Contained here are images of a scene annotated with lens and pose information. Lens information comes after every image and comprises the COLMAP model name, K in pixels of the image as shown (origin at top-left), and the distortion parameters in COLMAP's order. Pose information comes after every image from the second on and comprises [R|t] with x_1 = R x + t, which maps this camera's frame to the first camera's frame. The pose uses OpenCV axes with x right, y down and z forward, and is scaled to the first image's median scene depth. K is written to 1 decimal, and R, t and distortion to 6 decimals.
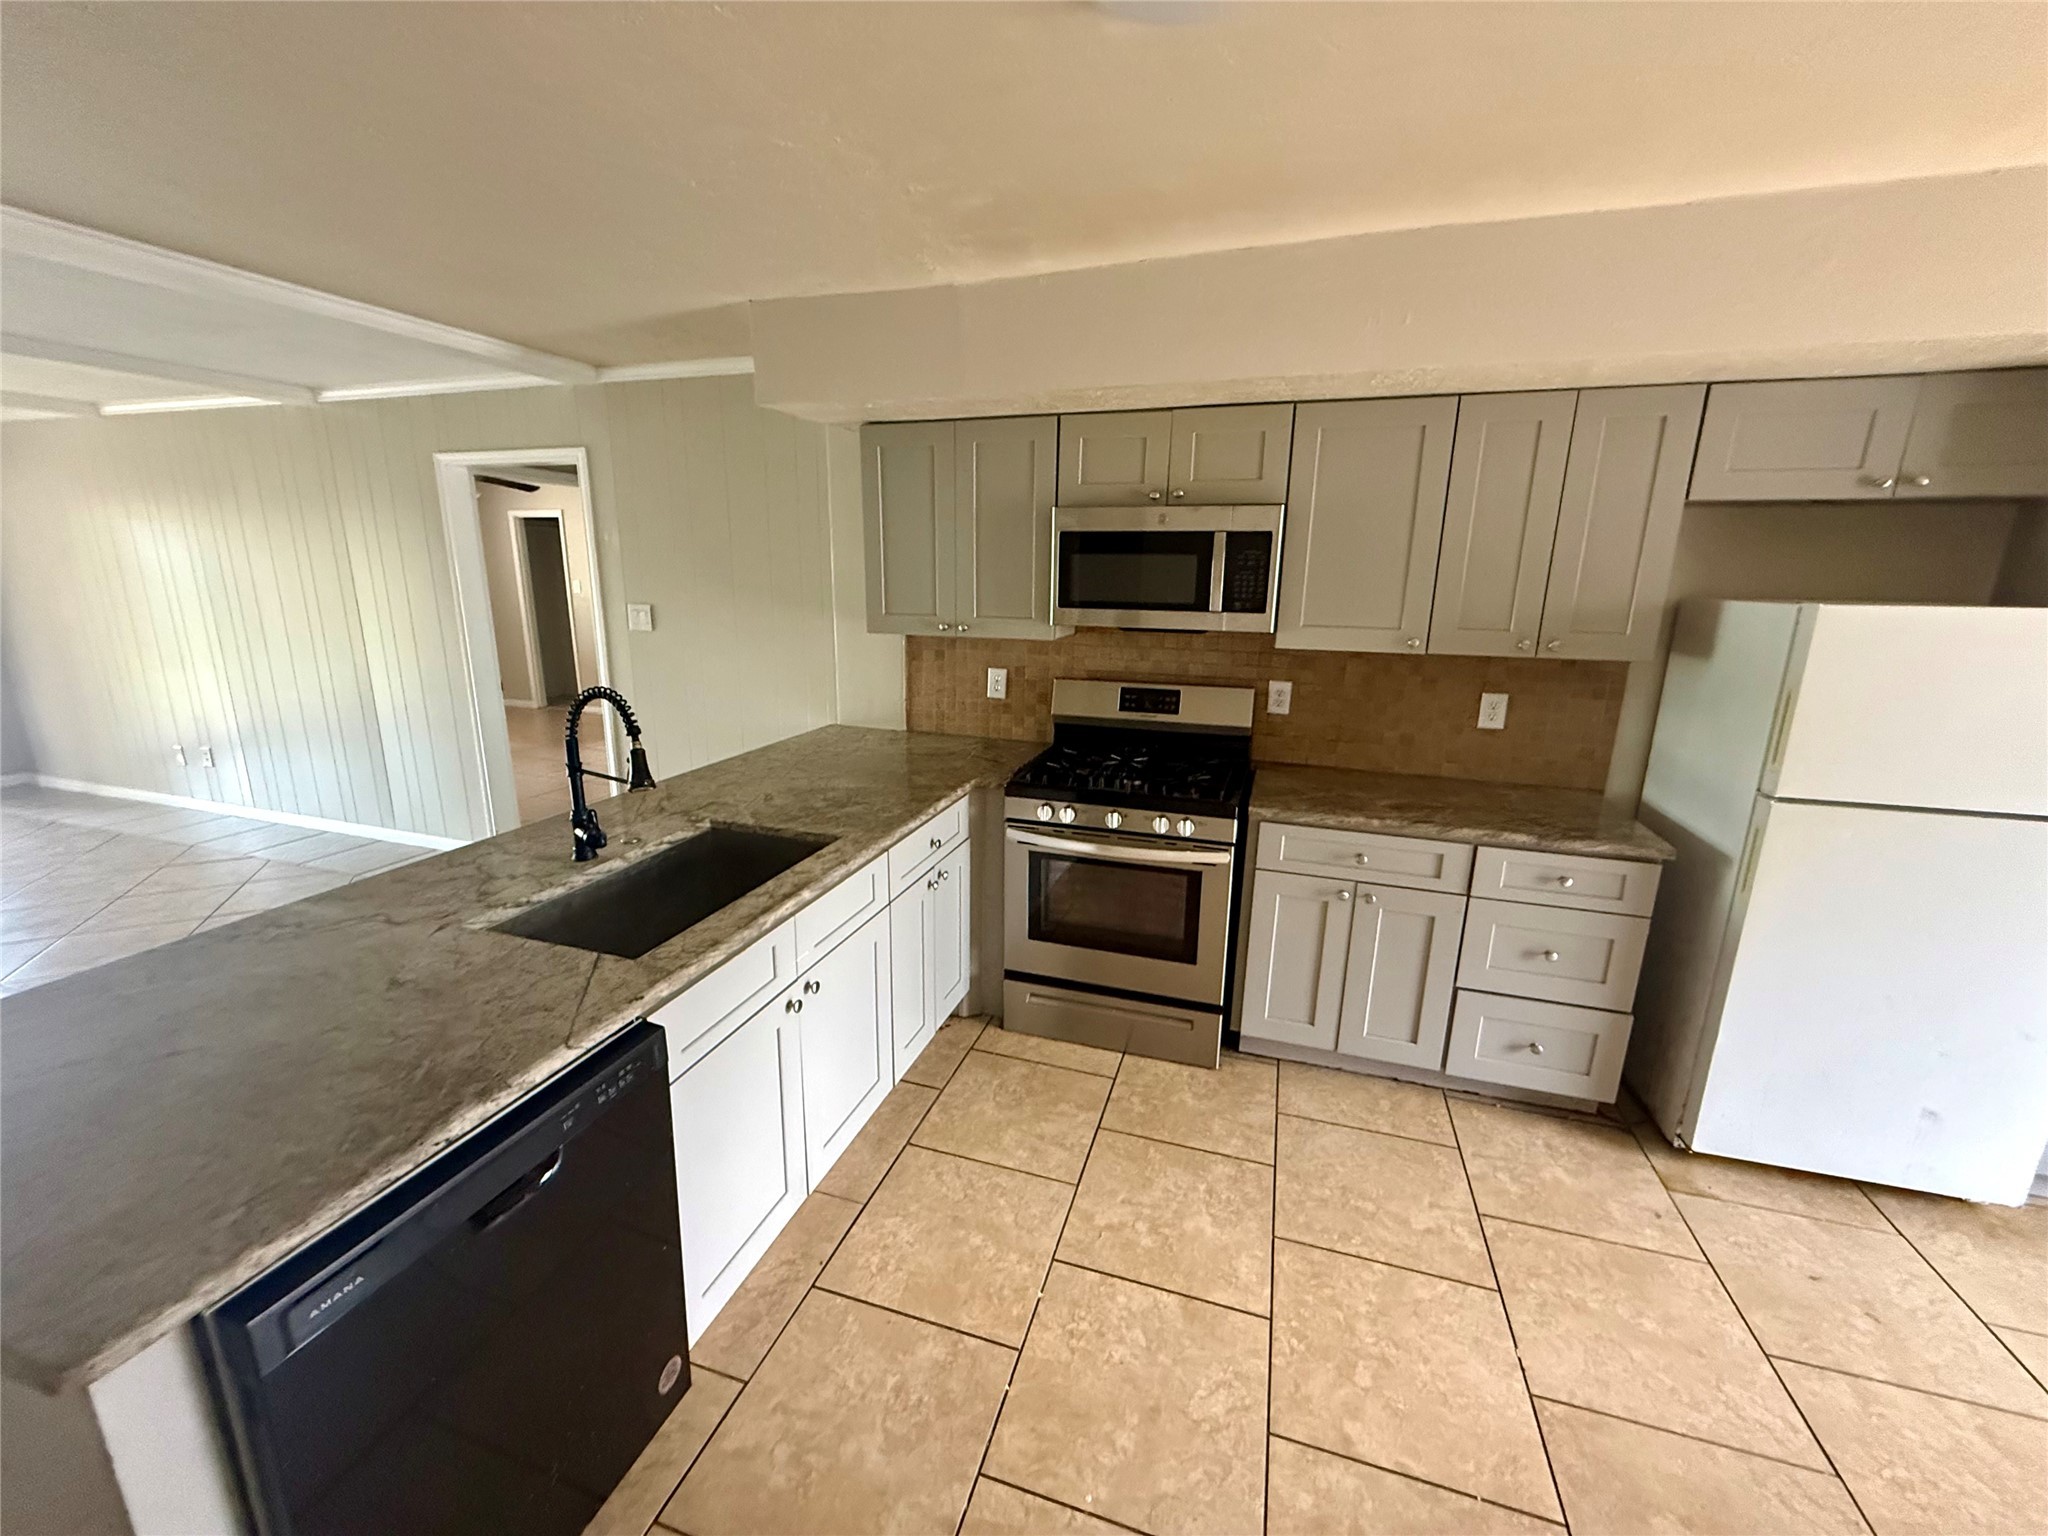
lens RADIAL K [[817.7, 0, 1021.4], [0, 817.7, 770.7], [0, 0, 1]] dist [0.000947, -0.000138]
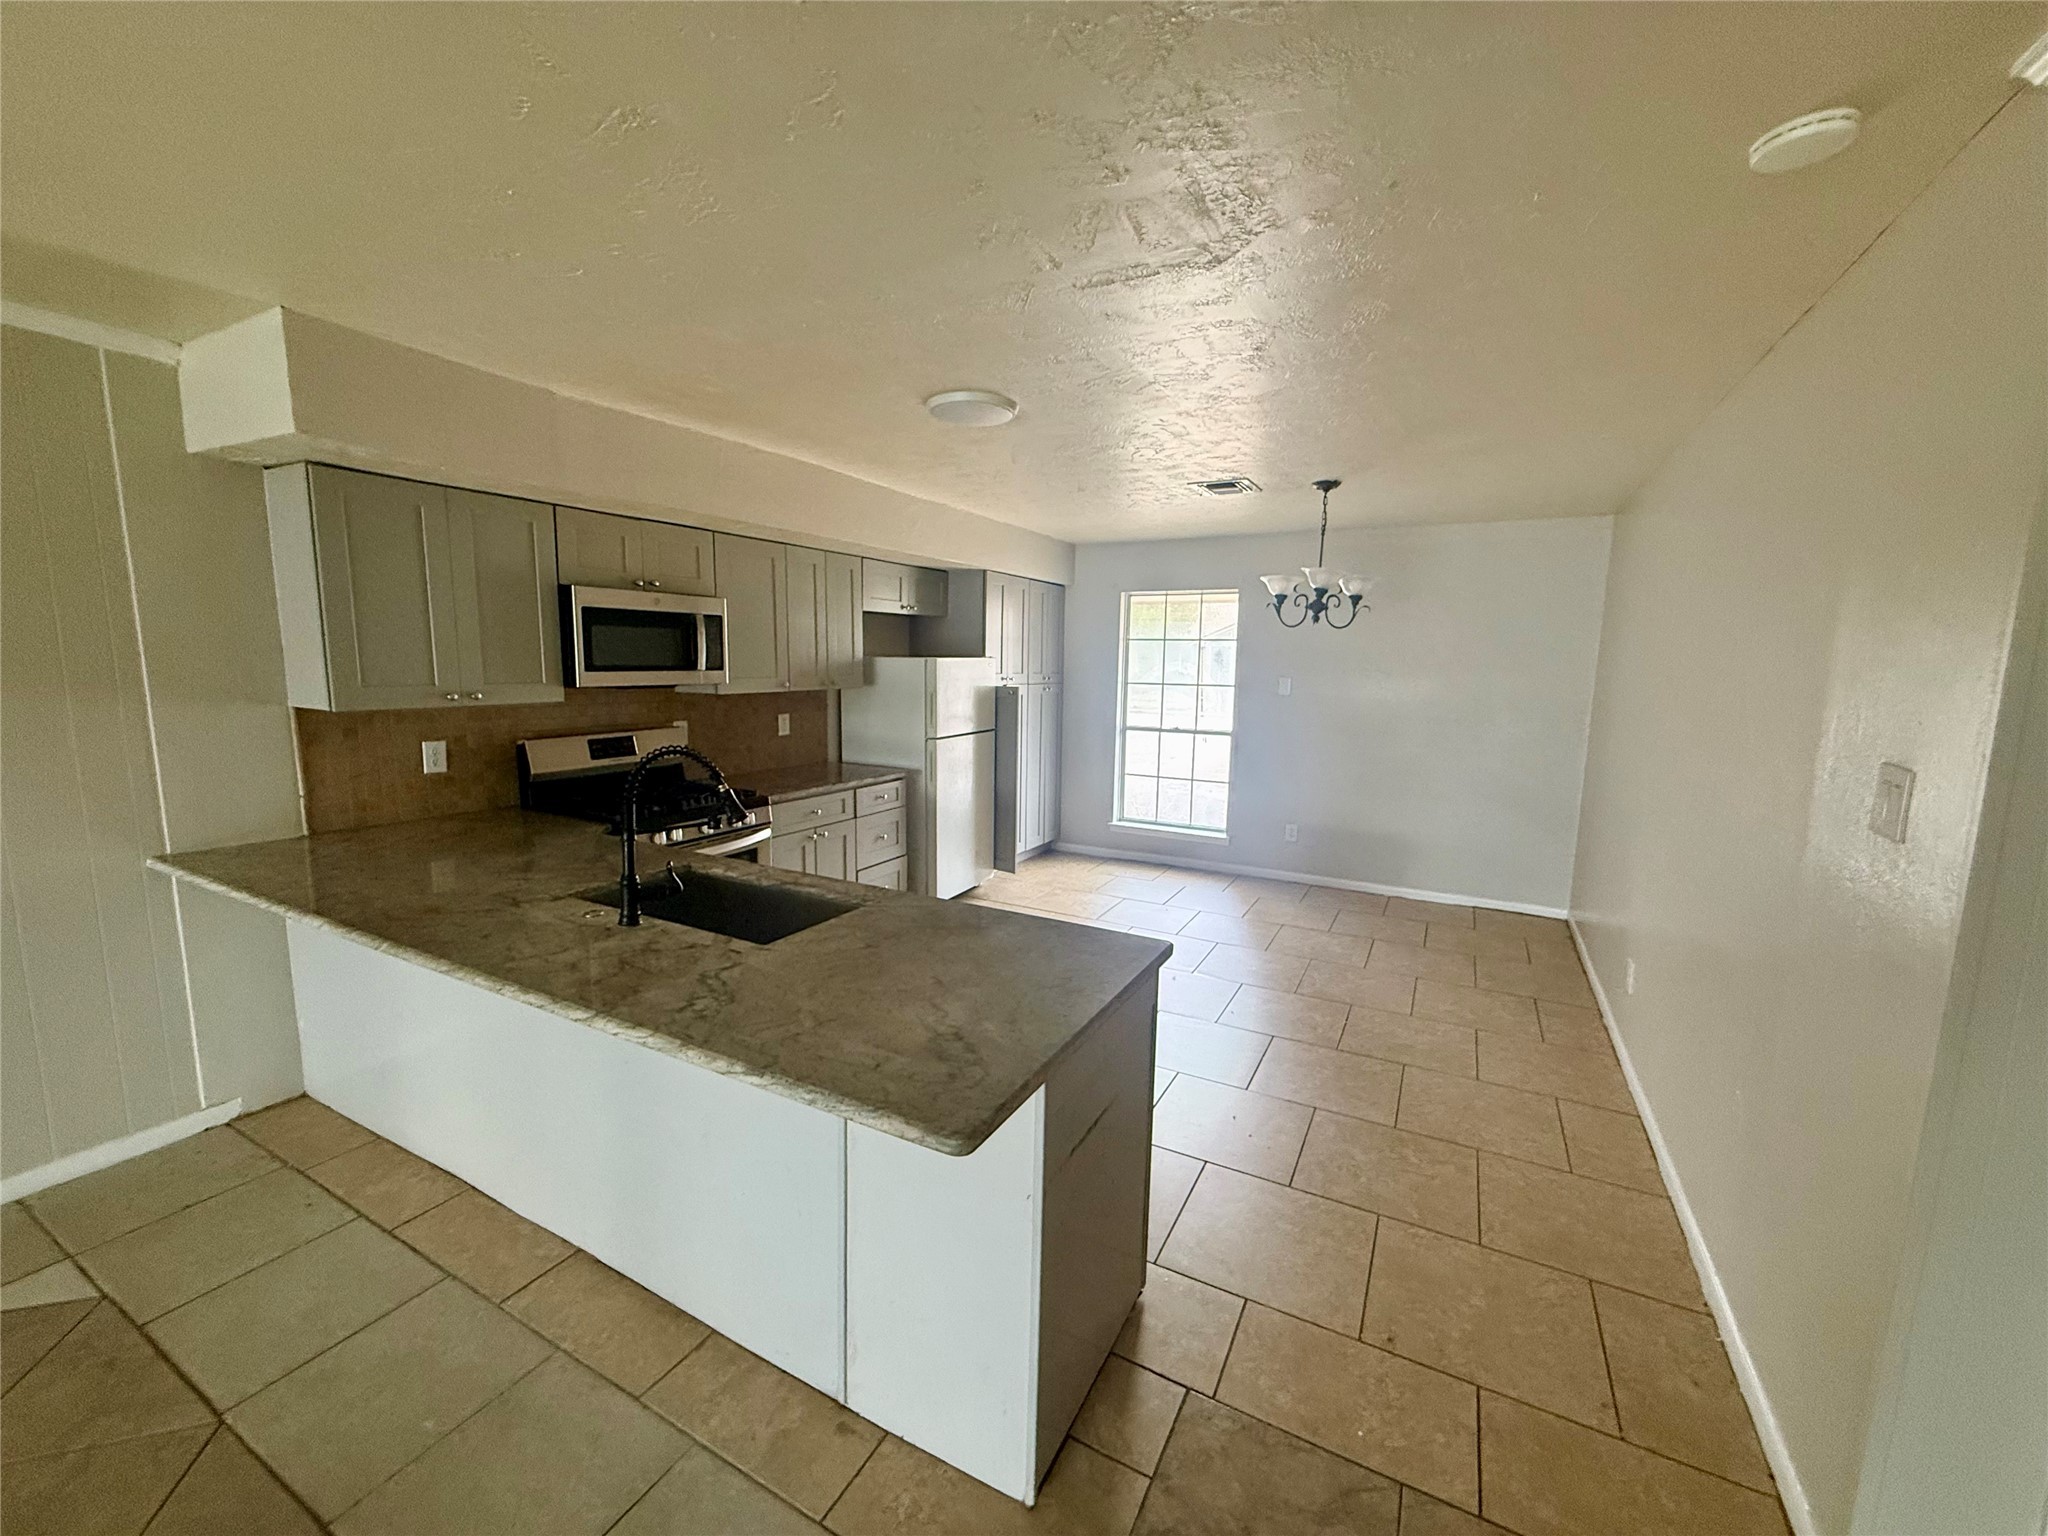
lens RADIAL K [[817.7, 0, 1021.4], [0, 817.7, 770.7], [0, 0, 1]] dist [0.000947, -0.000138]
pose [[0.180326, -0.147545, 0.972478, -1.081954], [0.219278, 0.969834, 0.106484, -0.059472], [-0.958853, 0.194041, 0.207240, 0.230596]]
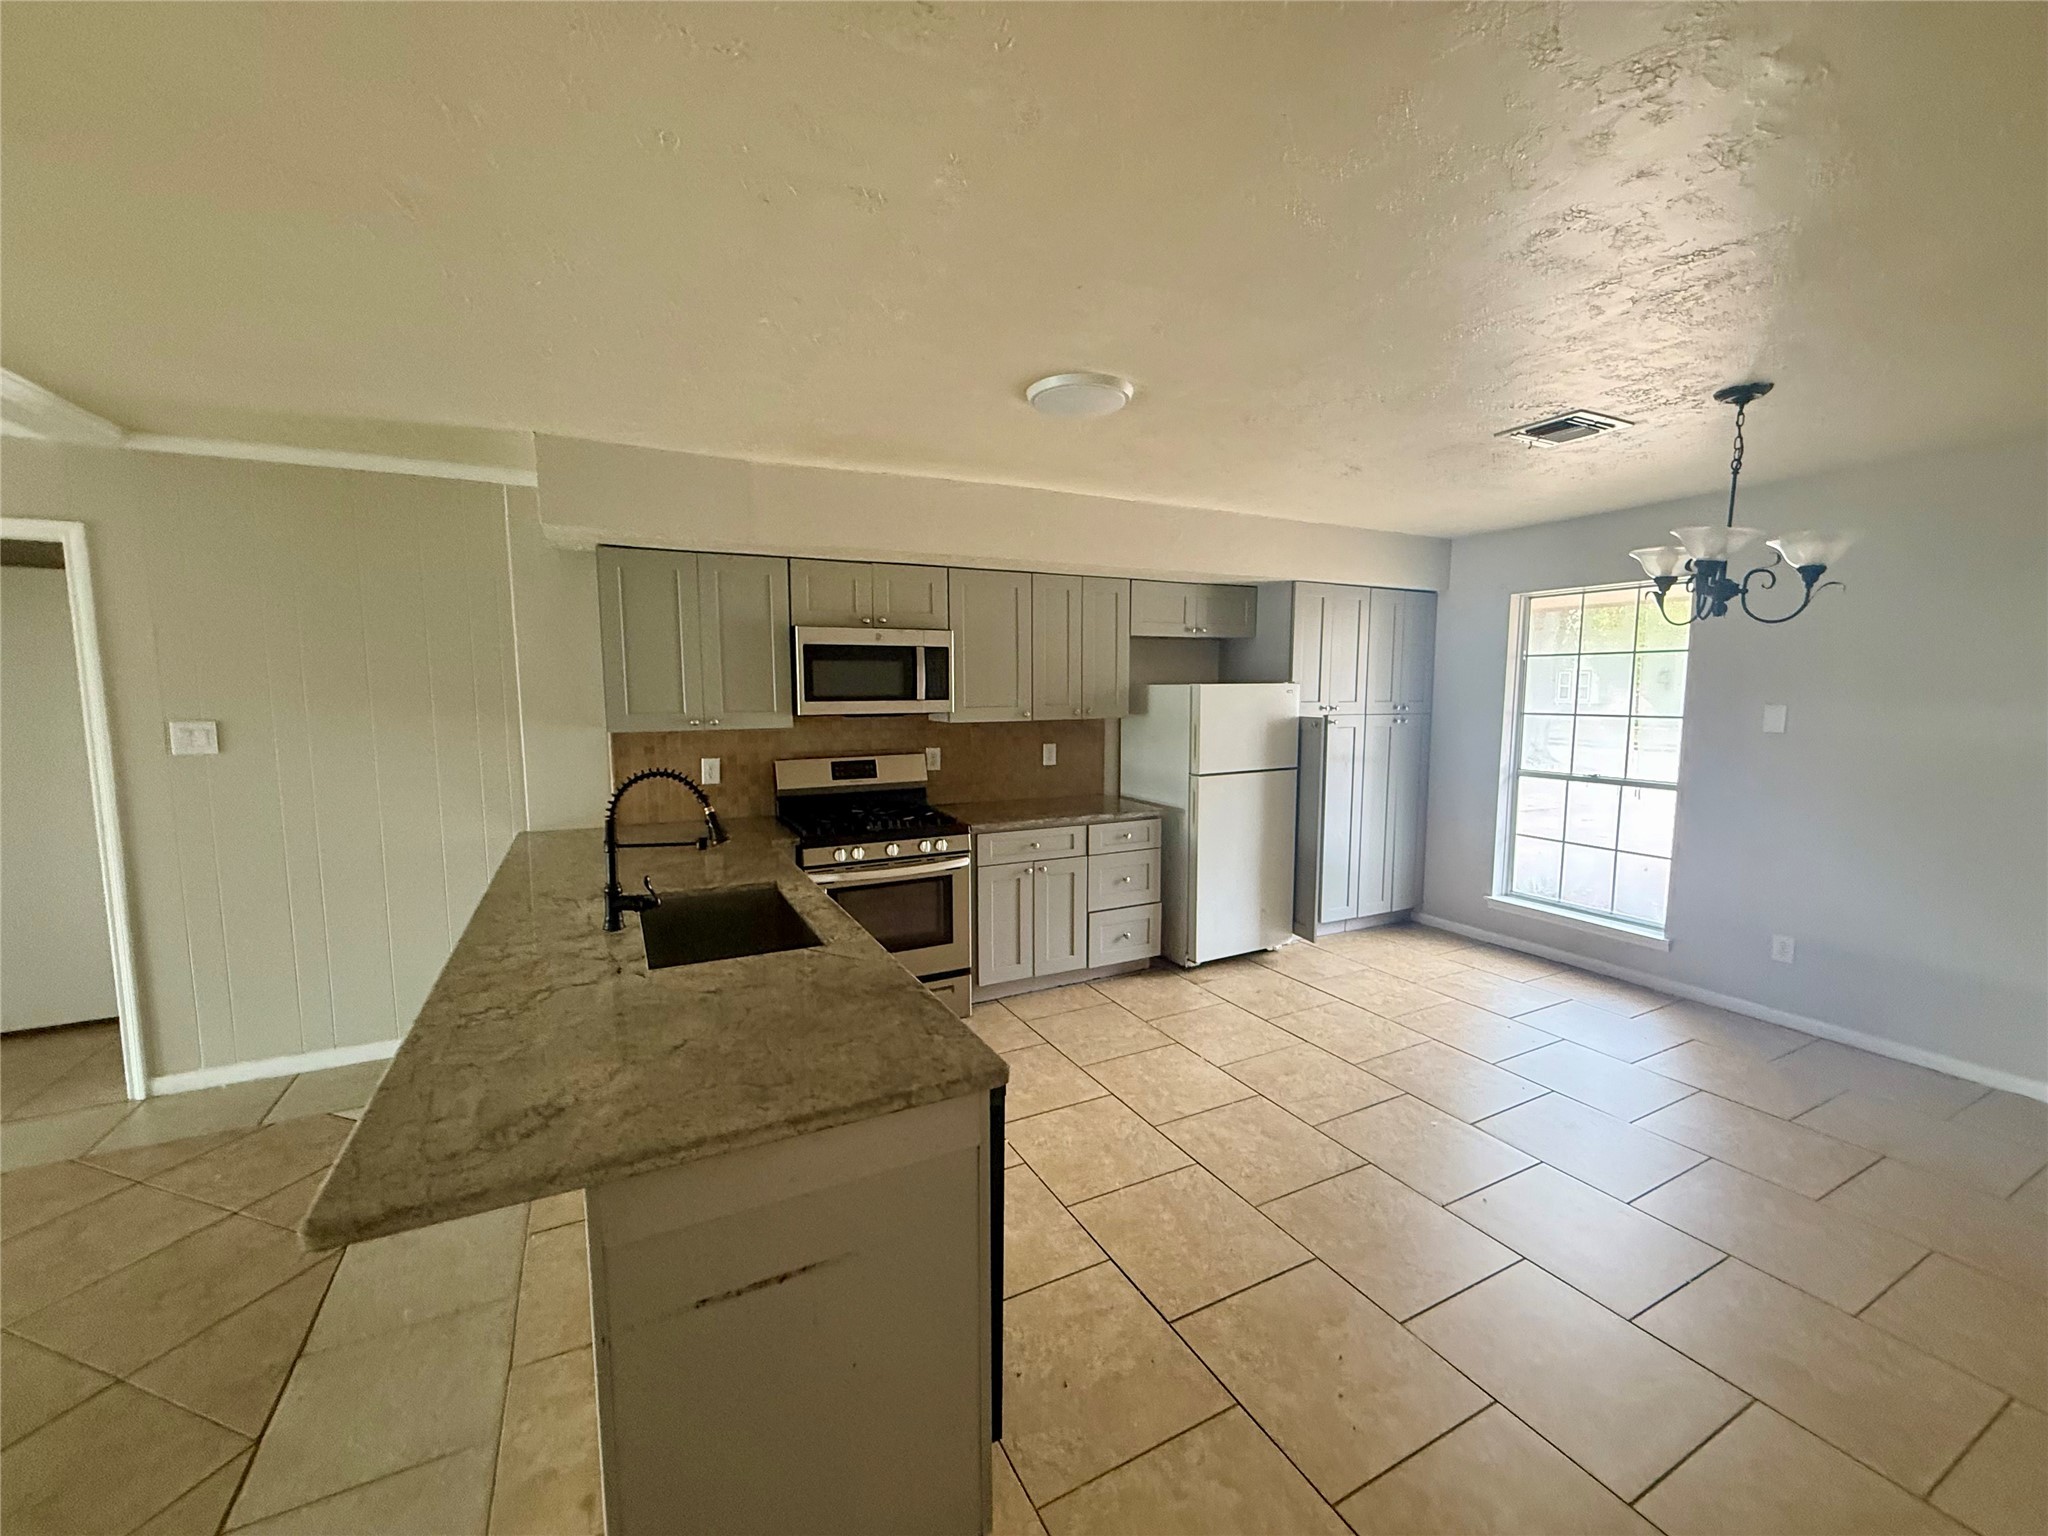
lens RADIAL K [[817.7, 0, 1021.4], [0, 817.7, 770.7], [0, 0, 1]] dist [0.000947, -0.000138]
pose [[0.706680, -0.090204, 0.701759, -0.697231], [0.180118, 0.982098, -0.055141, 0.044678], [-0.684222, 0.165366, 0.710277, -0.144655]]
